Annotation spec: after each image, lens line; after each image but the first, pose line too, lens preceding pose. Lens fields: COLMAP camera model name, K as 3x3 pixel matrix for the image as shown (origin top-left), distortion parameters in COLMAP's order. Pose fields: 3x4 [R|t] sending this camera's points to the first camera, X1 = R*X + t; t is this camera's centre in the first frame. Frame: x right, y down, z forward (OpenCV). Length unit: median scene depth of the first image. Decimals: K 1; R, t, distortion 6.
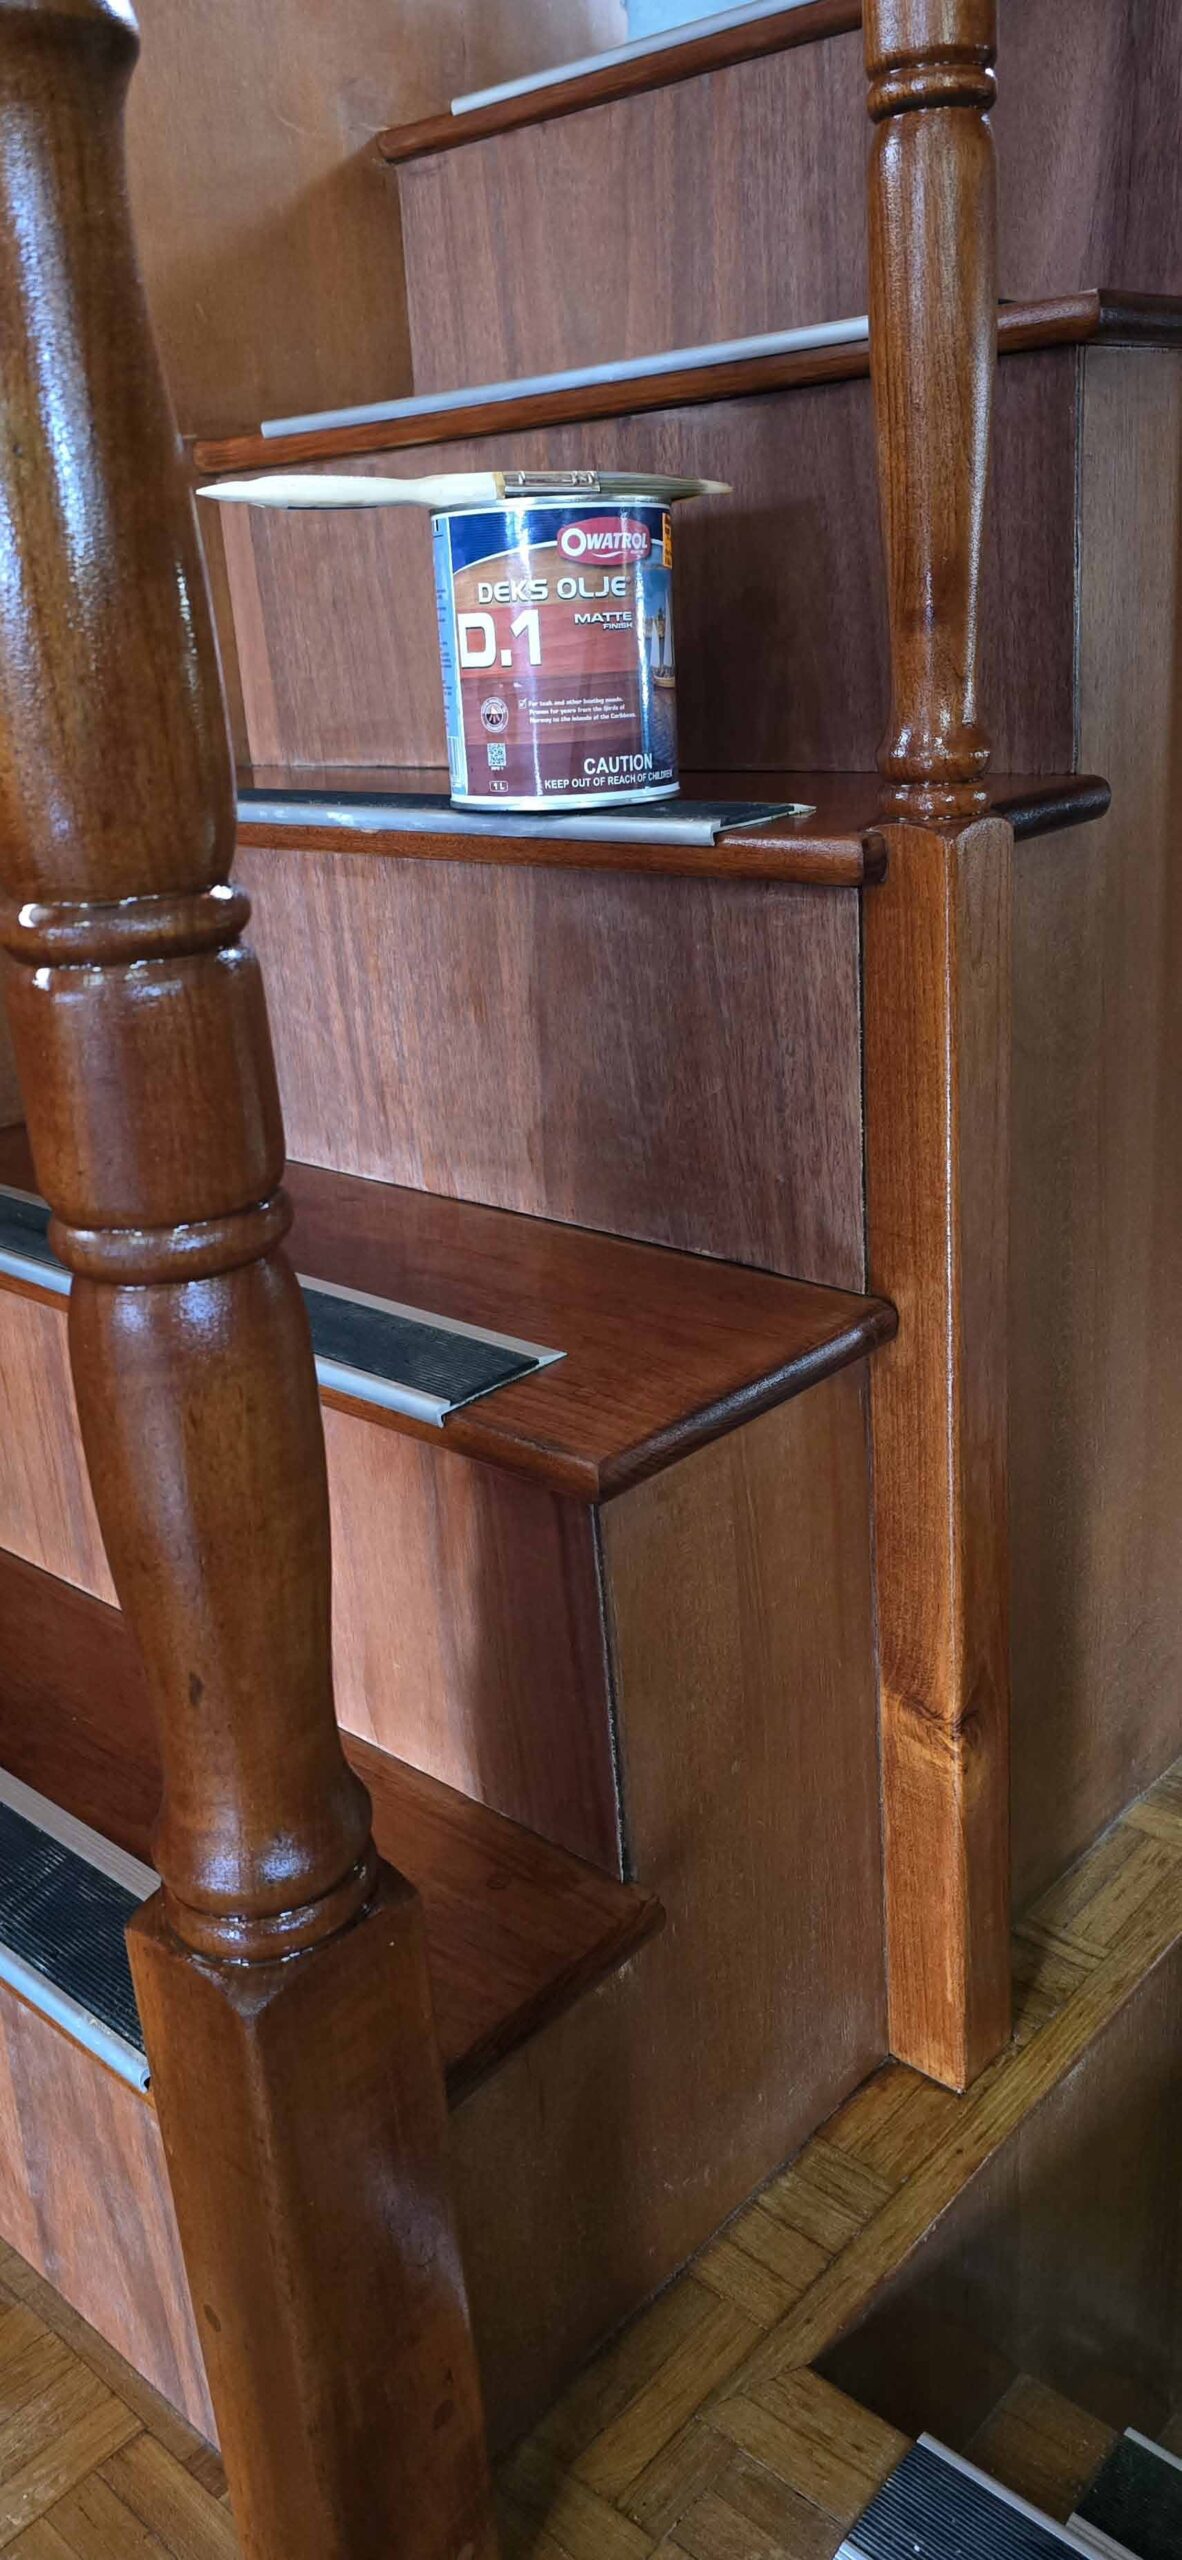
lens RADIAL K [[1880.8, 0, 594.0], [0, 1880.8, 1243.9], [0, 0, 1]] dist [0.065337, -0.073394]
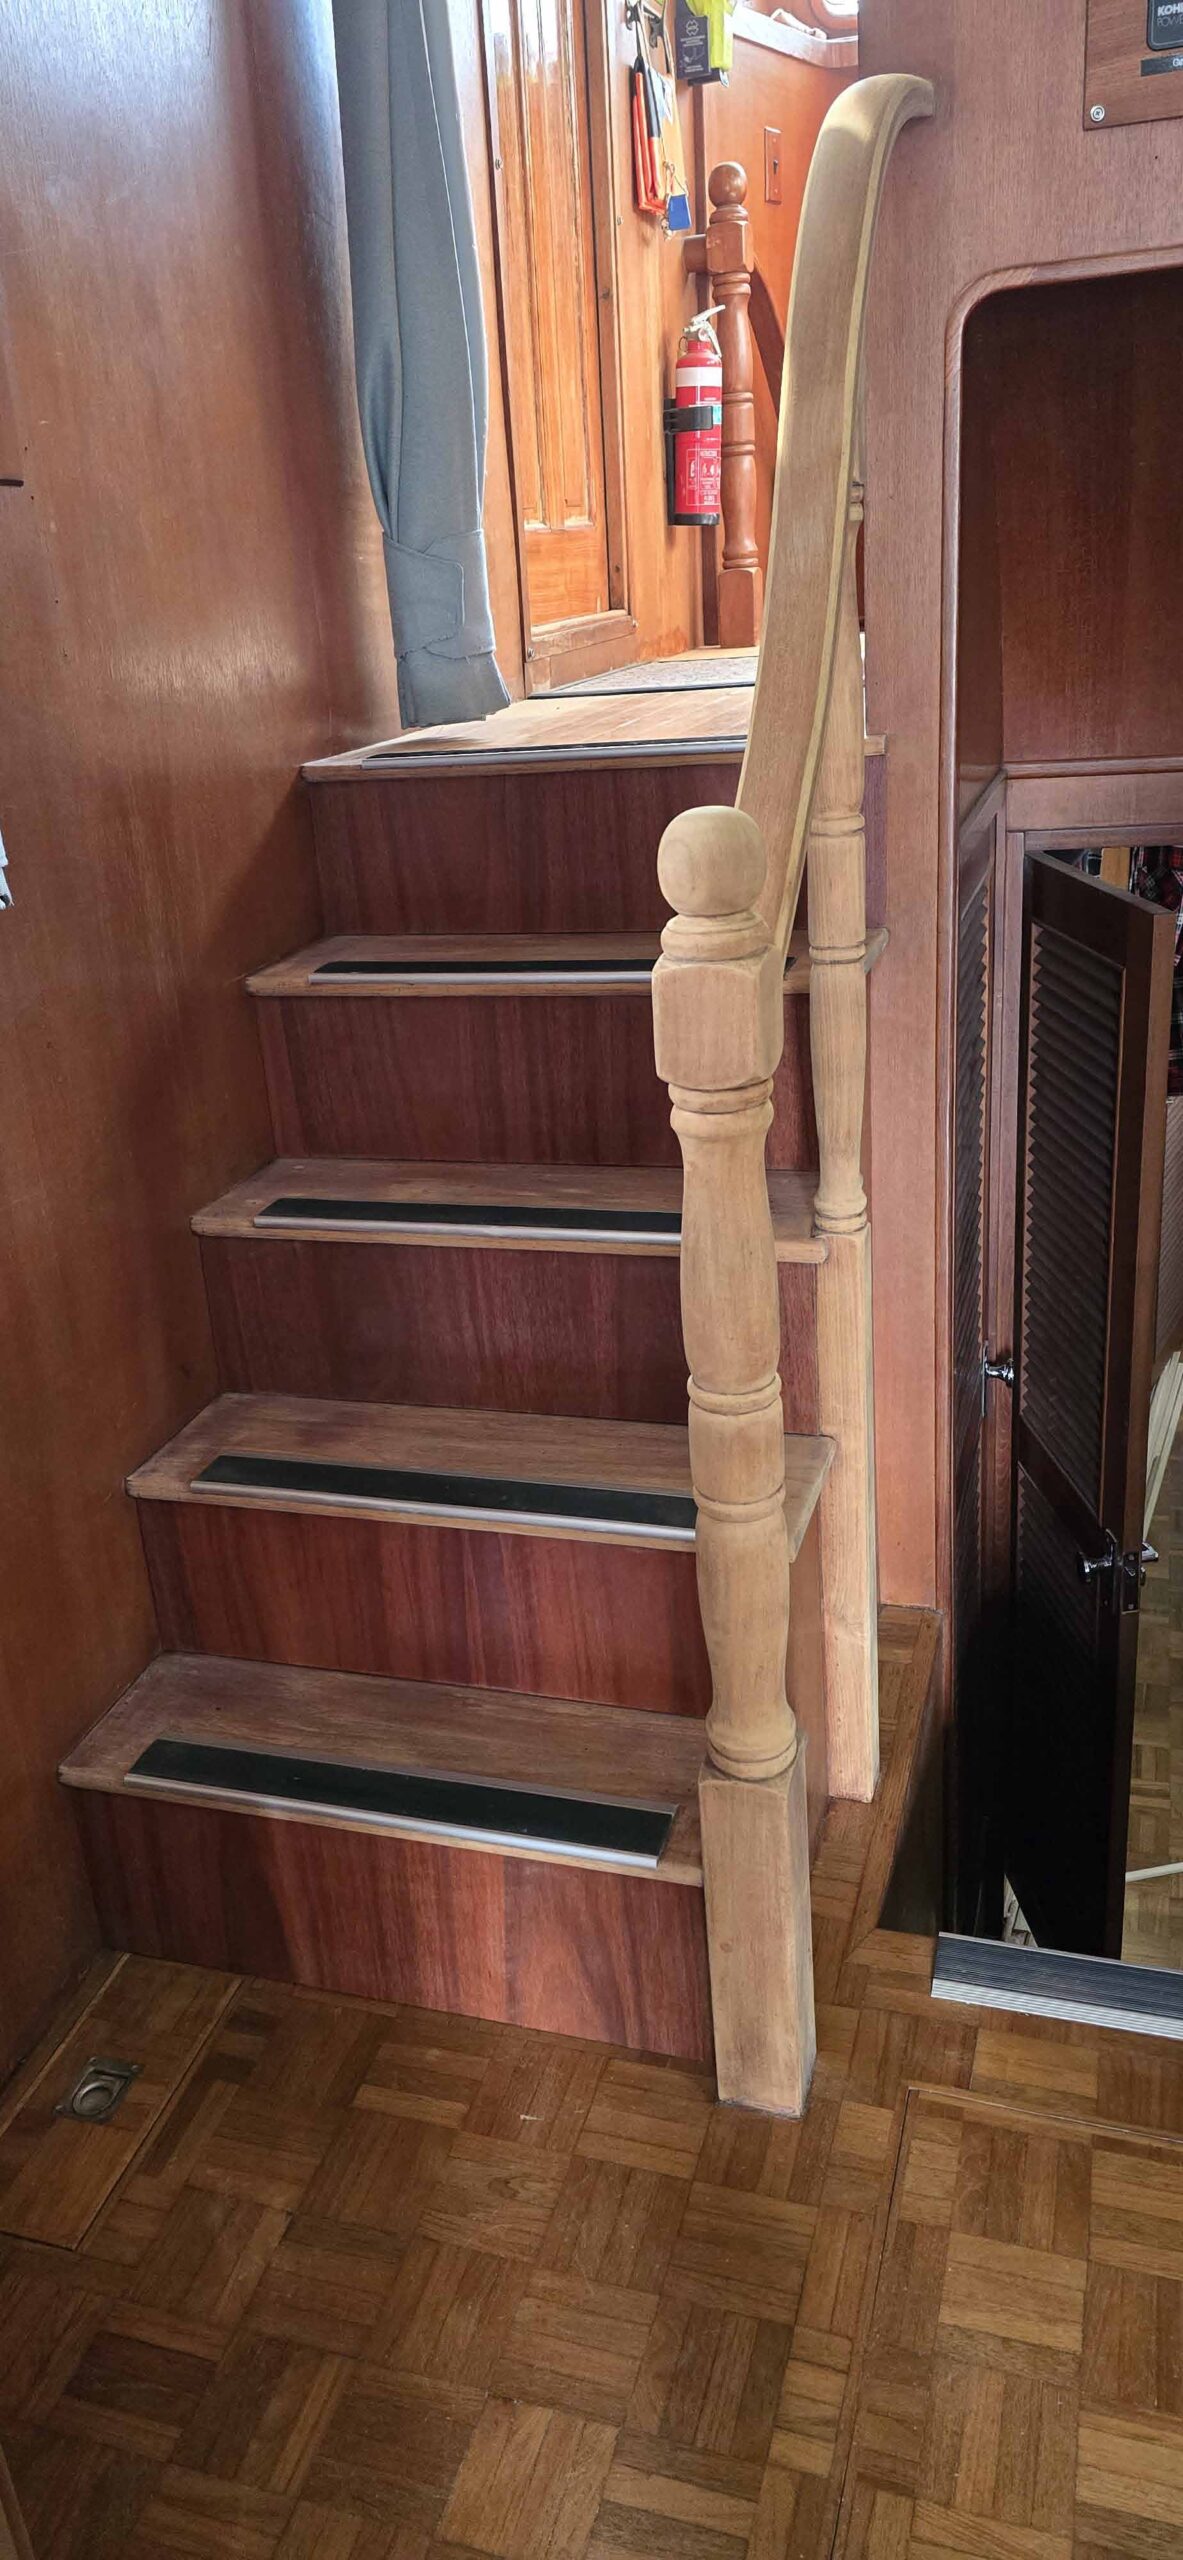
lens RADIAL K [[1739.7, 0, 587.3], [0, 1739.7, 1240.9], [0, 0, 1]] dist [0.057472, -0.055257]
pose [[0.906222, -0.150094, 0.395263, -0.759427], [0.149391, 0.988236, 0.032756, -0.266728], [-0.395530, 0.029364, 0.917984, -0.647482]]
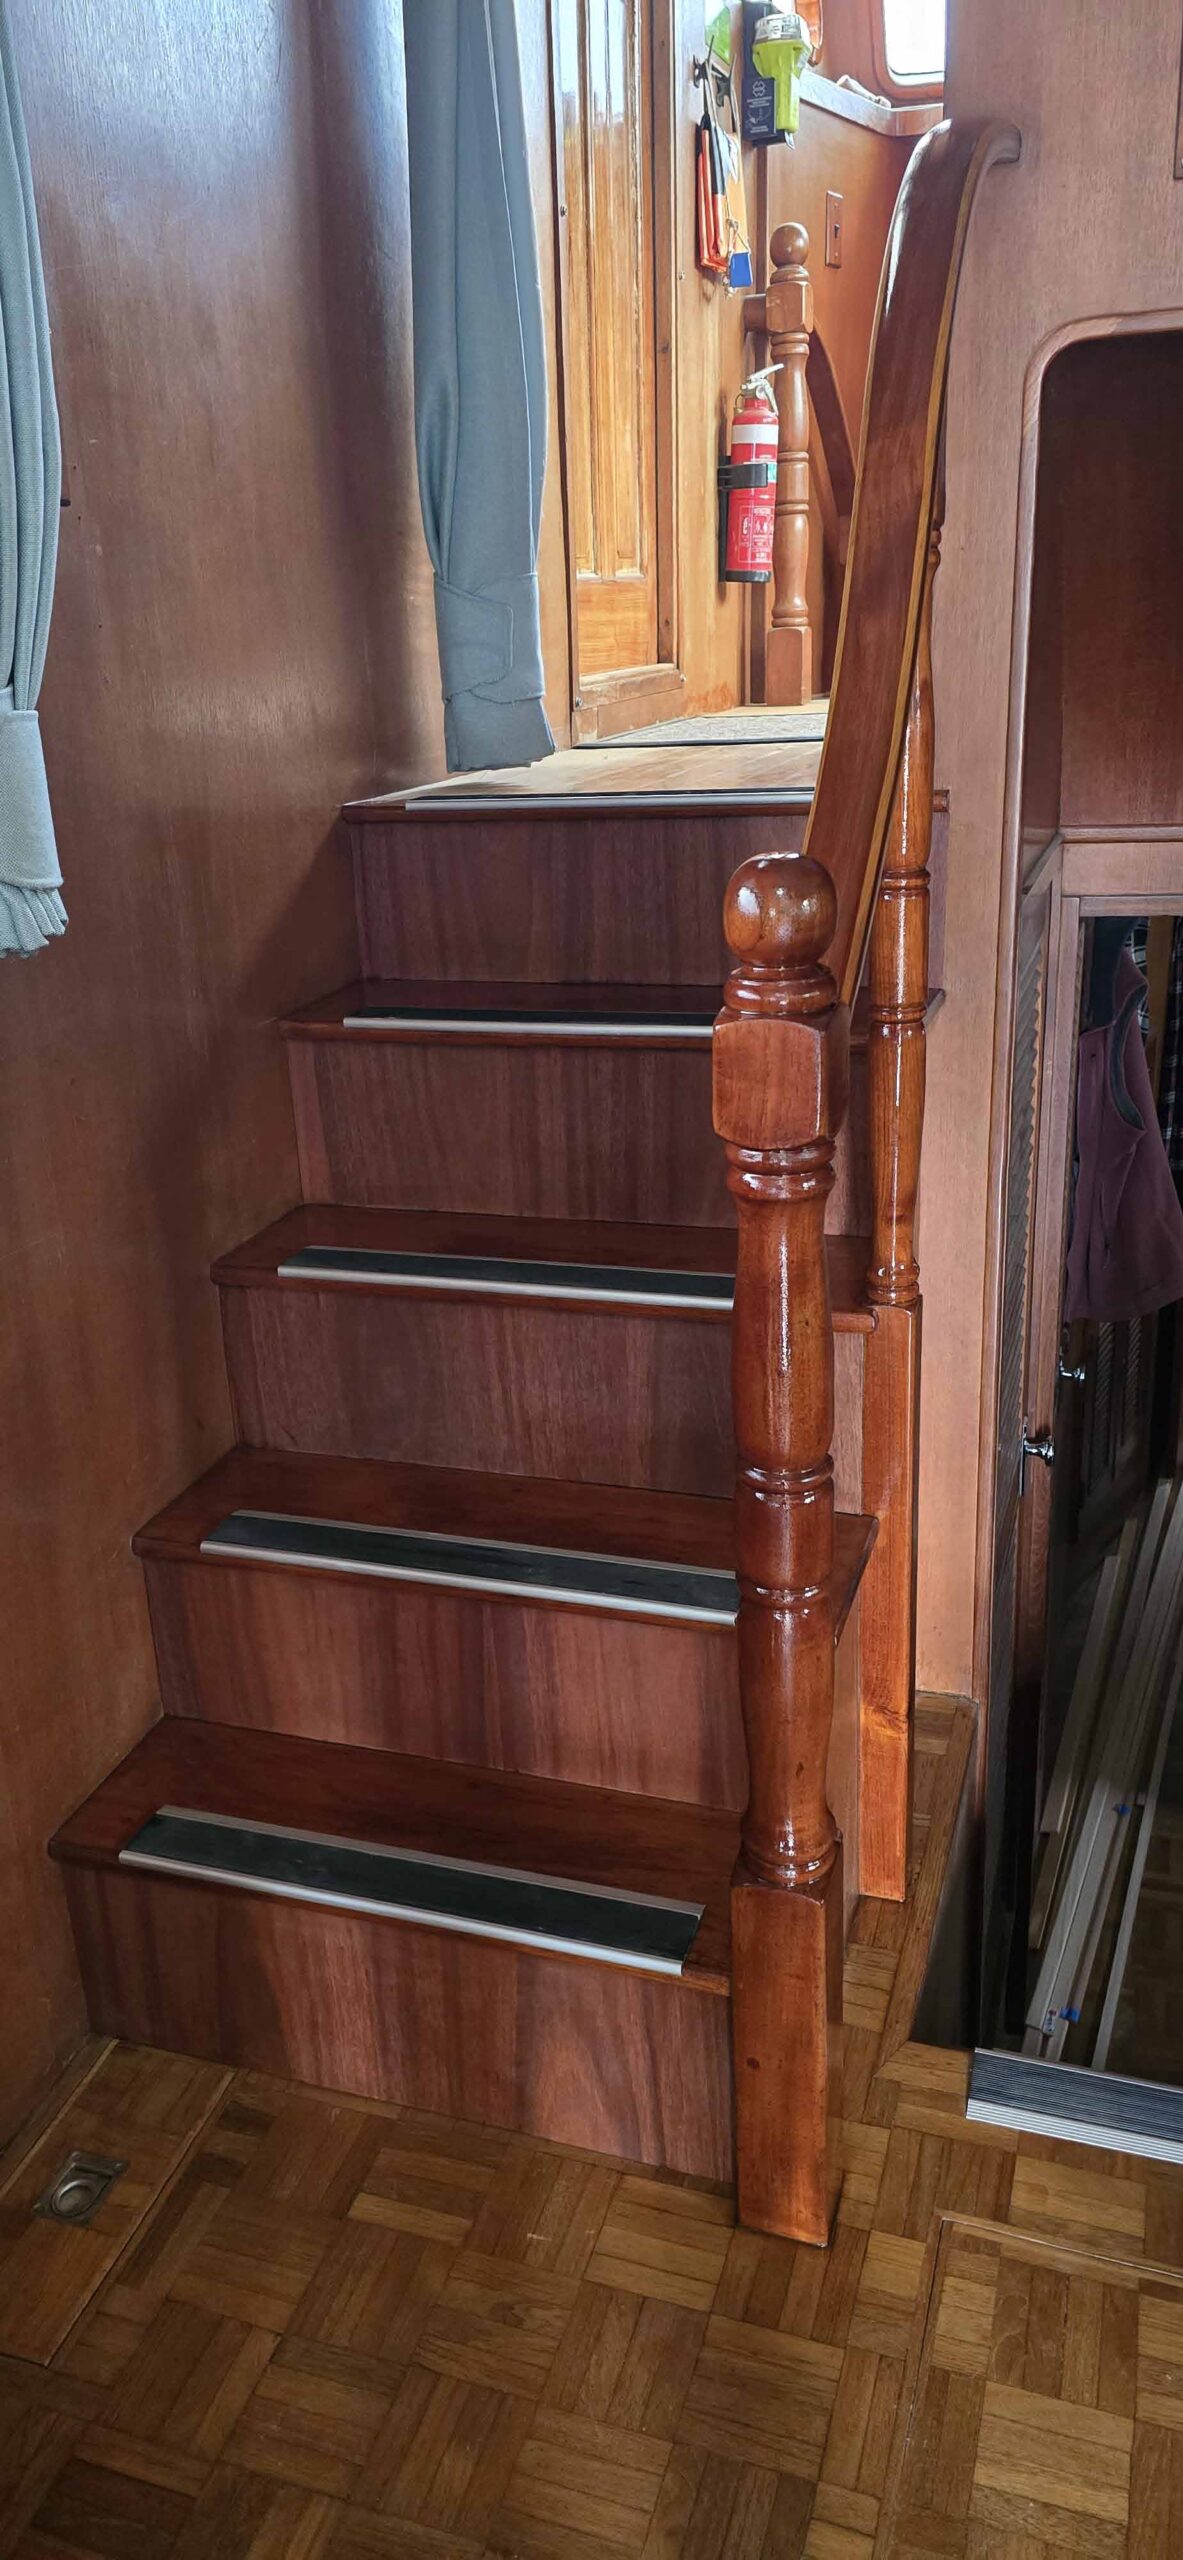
lens RADIAL K [[1724.2, 0, 597.9], [0, 1724.2, 1241.4], [0, 0, 1]] dist [0.055467, -0.052829]
pose [[0.910805, -0.108974, 0.398195, -0.747085], [0.118046, 0.993007, 0.001746, -0.274498], [-0.395600, 0.045415, 0.917299, -0.557962]]
